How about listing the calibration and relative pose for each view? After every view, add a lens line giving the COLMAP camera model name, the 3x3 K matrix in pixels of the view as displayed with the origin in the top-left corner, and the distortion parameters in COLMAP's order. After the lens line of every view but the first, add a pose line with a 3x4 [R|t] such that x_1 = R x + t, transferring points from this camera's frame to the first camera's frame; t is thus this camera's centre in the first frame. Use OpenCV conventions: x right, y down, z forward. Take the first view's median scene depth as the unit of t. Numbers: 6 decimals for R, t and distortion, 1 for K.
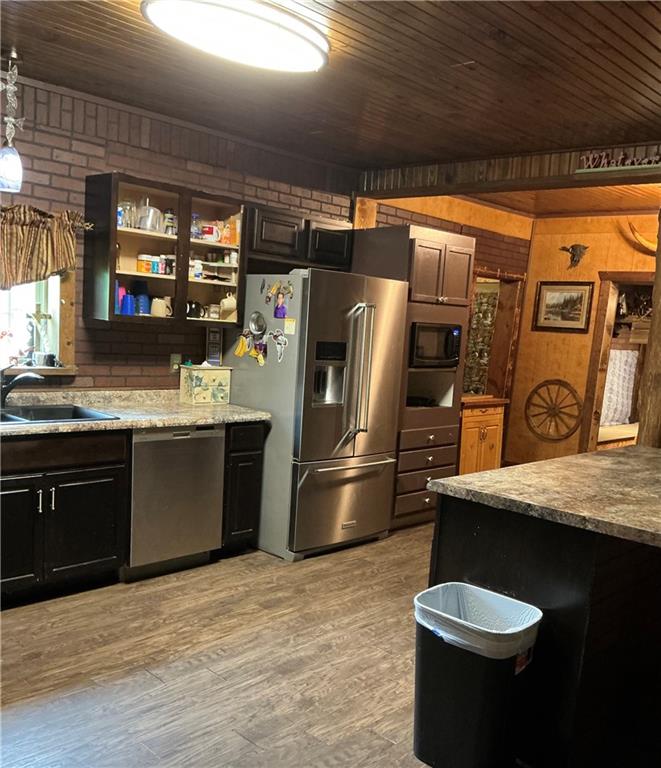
lens RADIAL K [[761.3, 0, 330.6], [0, 761.3, 387.5], [0, 0, 1]] dist [0.008055, 0.000000]
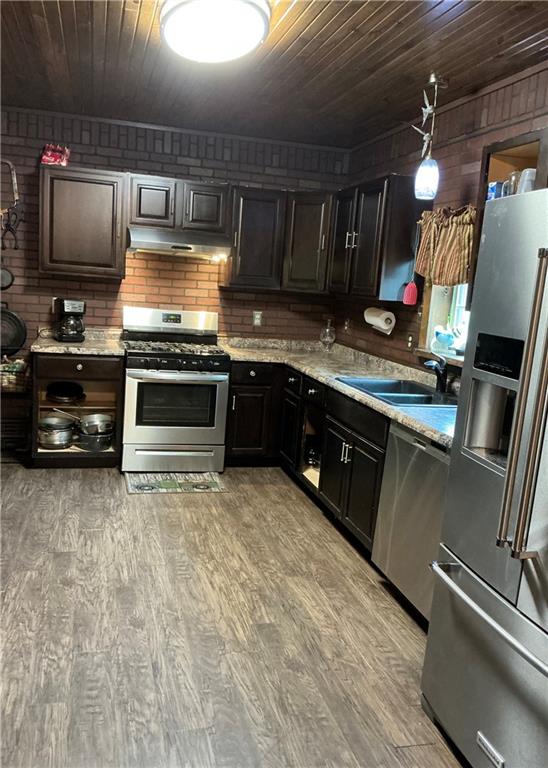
lens RADIAL K [[659.1, 0, 274.4], [0, 659.1, 381.5], [0, 0, 1]] dist [0.001016, -0.012156]
pose [[-0.505344, 0.026436, -0.862513, 0.567098], [-0.199228, 0.968952, 0.146425, -0.086121], [0.839605, 0.245832, -0.484387, 1.405409]]
